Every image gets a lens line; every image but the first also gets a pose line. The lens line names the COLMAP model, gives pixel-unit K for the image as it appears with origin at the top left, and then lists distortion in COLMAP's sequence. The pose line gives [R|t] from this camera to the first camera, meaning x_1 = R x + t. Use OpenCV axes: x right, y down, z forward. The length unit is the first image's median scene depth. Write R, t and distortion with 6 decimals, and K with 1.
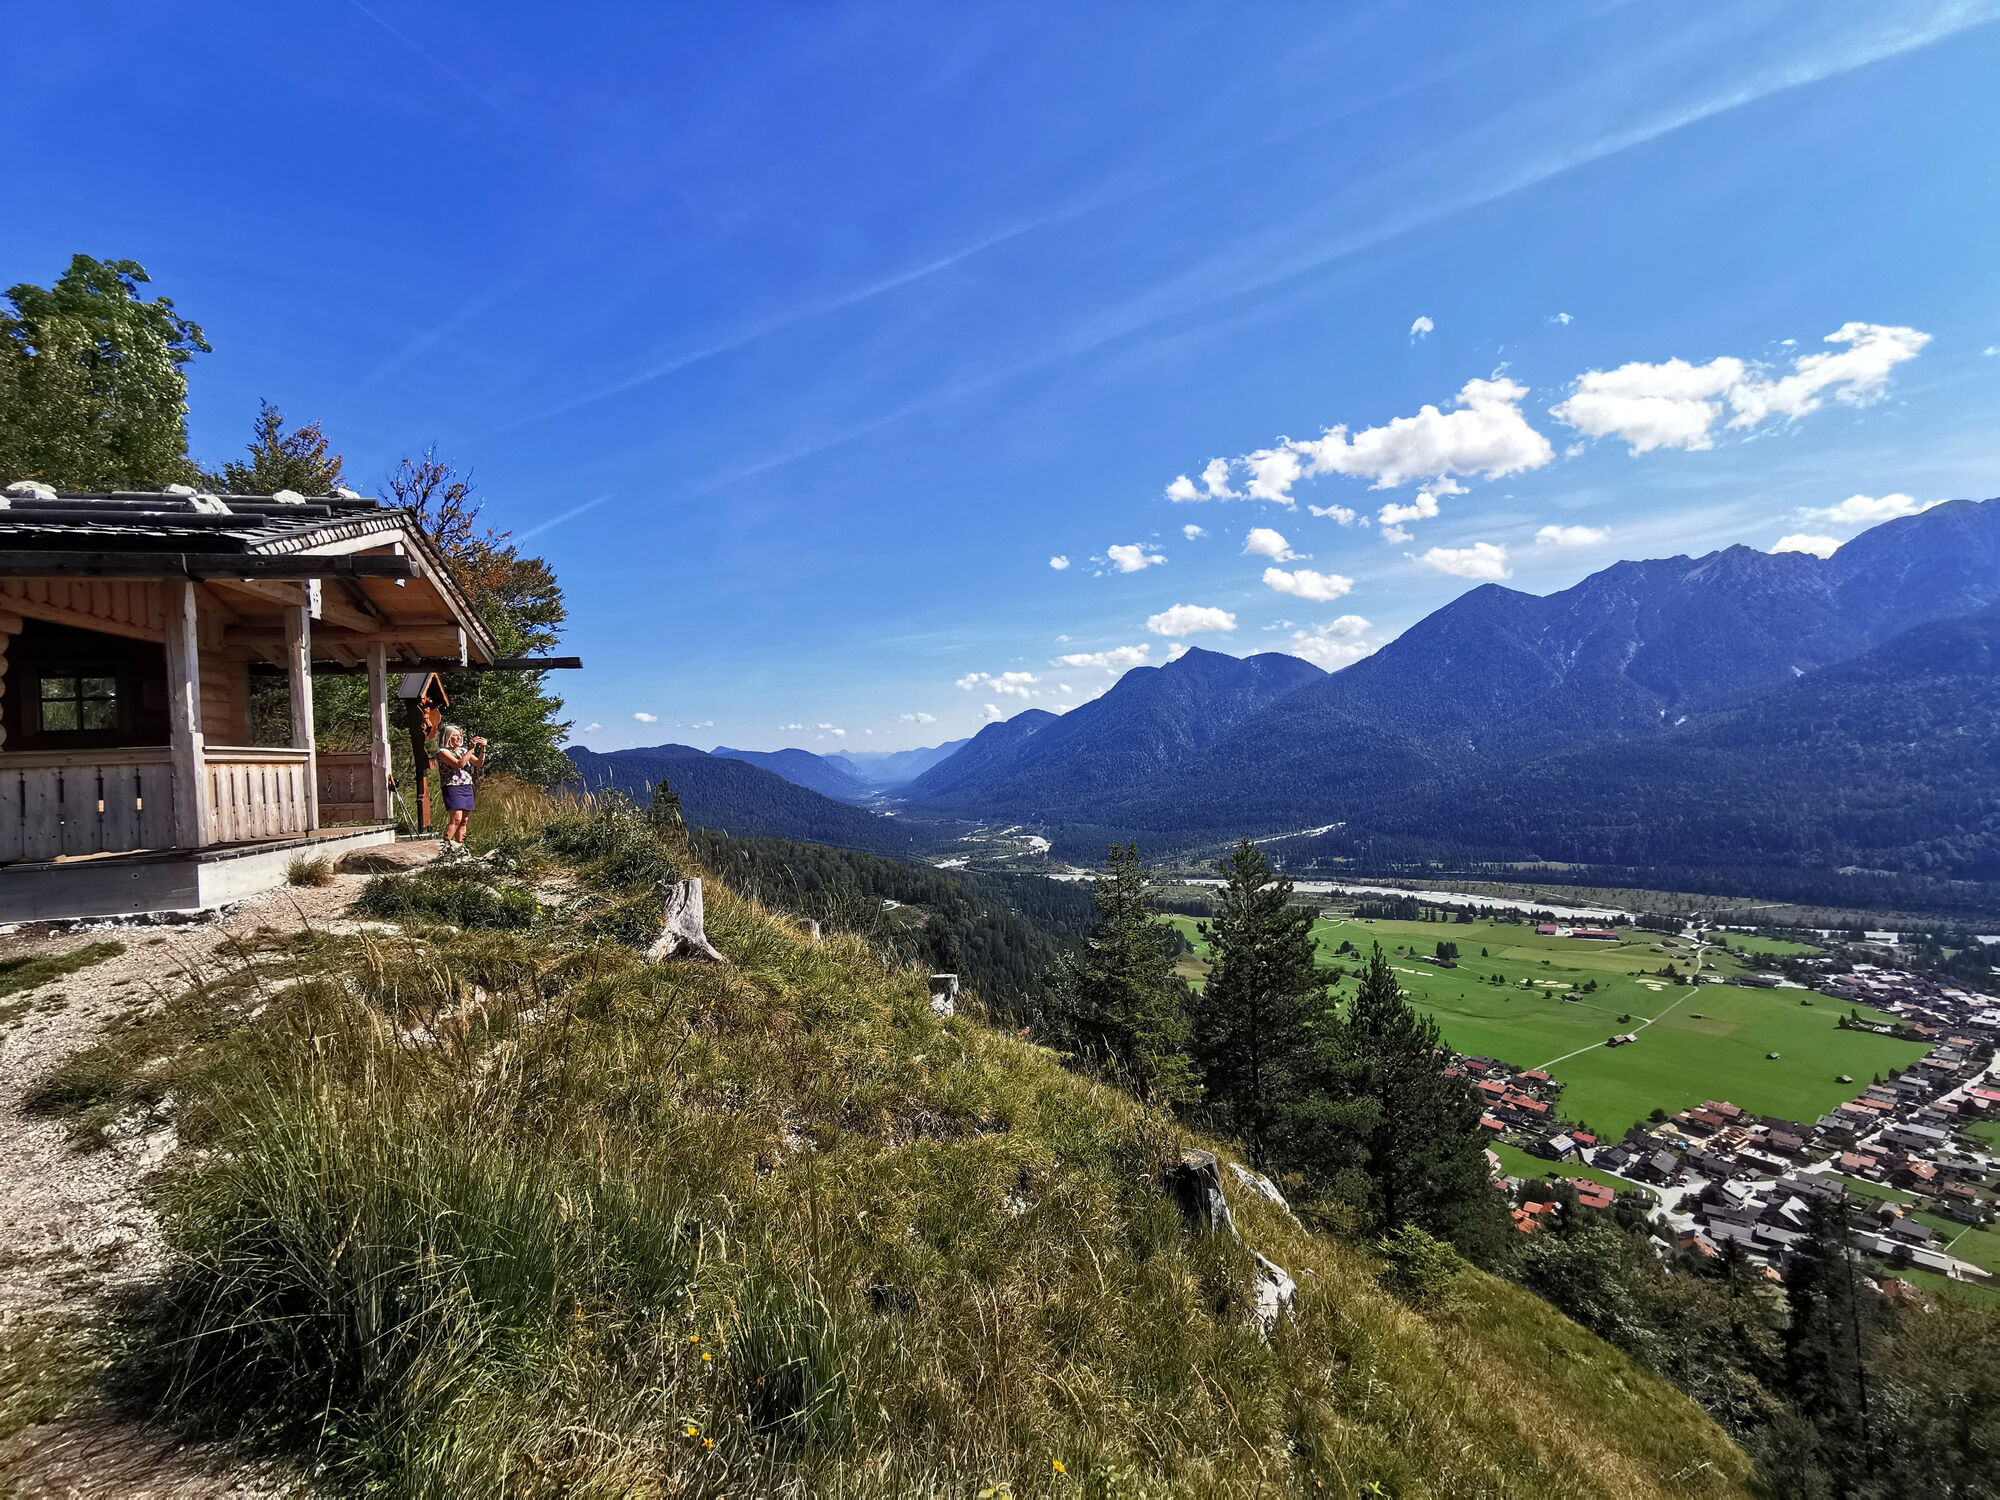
lens RADIAL K [[924.7, 0, 993.9], [0, 924.7, 750.7], [0, 0, 1]] dist [-0.008379, 0.015022]
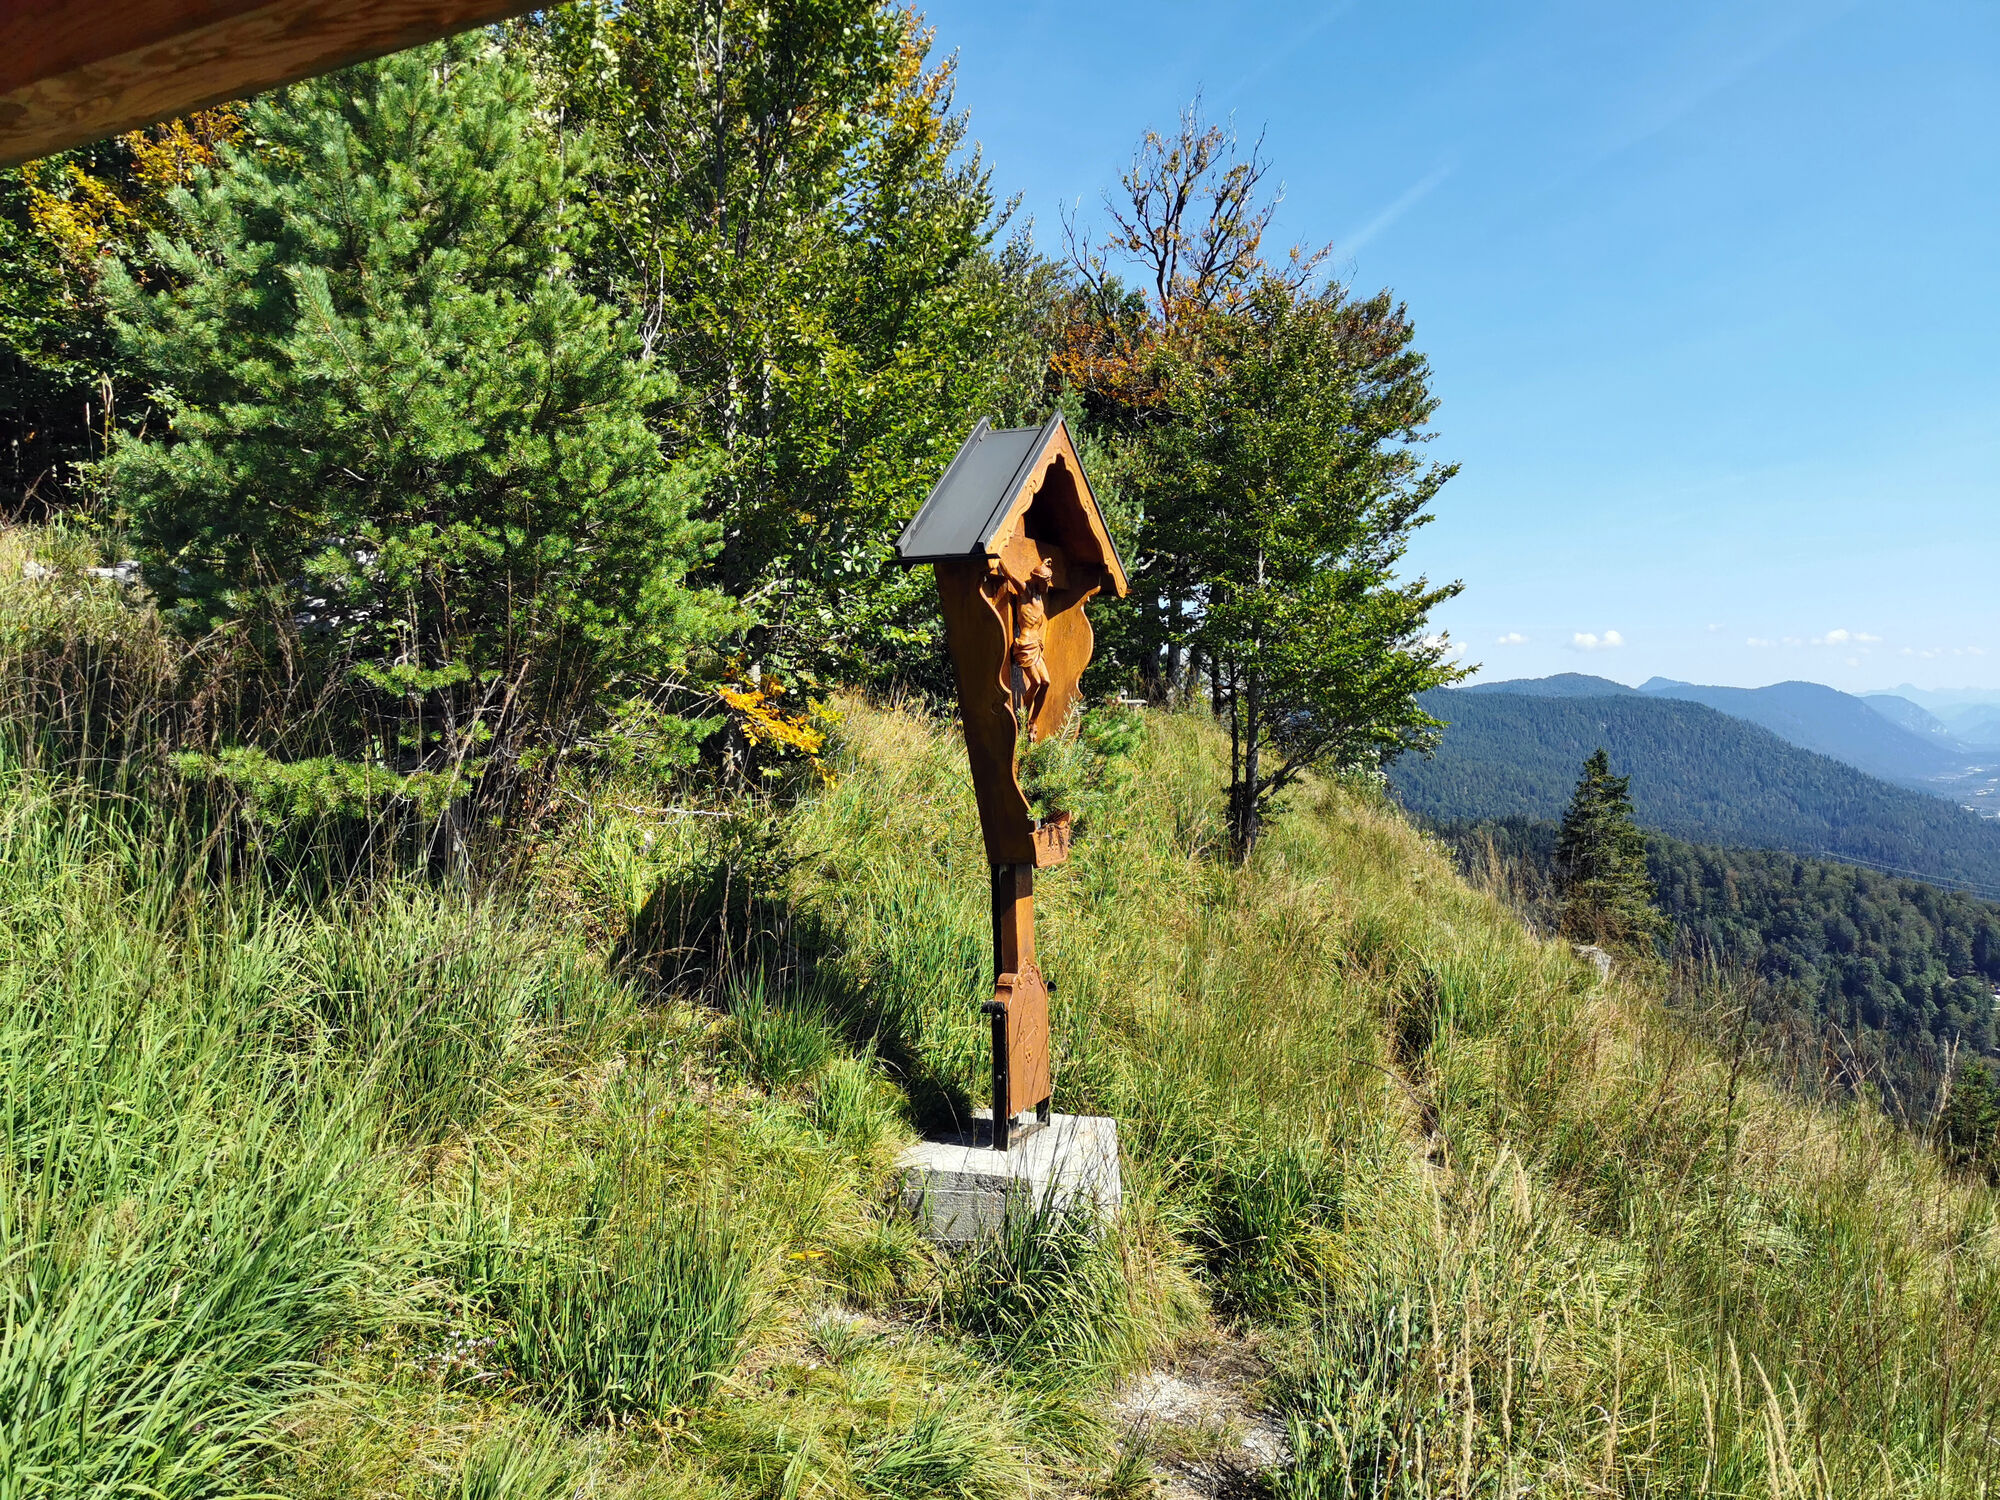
lens RADIAL K [[1565.4, 0, 997.6], [0, 1565.4, 726.7], [0, 0, 1]] dist [0.069271, -0.095028]
pose [[0.777504, 0.024579, -0.628397, -0.133913], [-0.007171, 0.999517, 0.030223, -0.009341], [0.628837, -0.018992, 0.777305, 0.242882]]
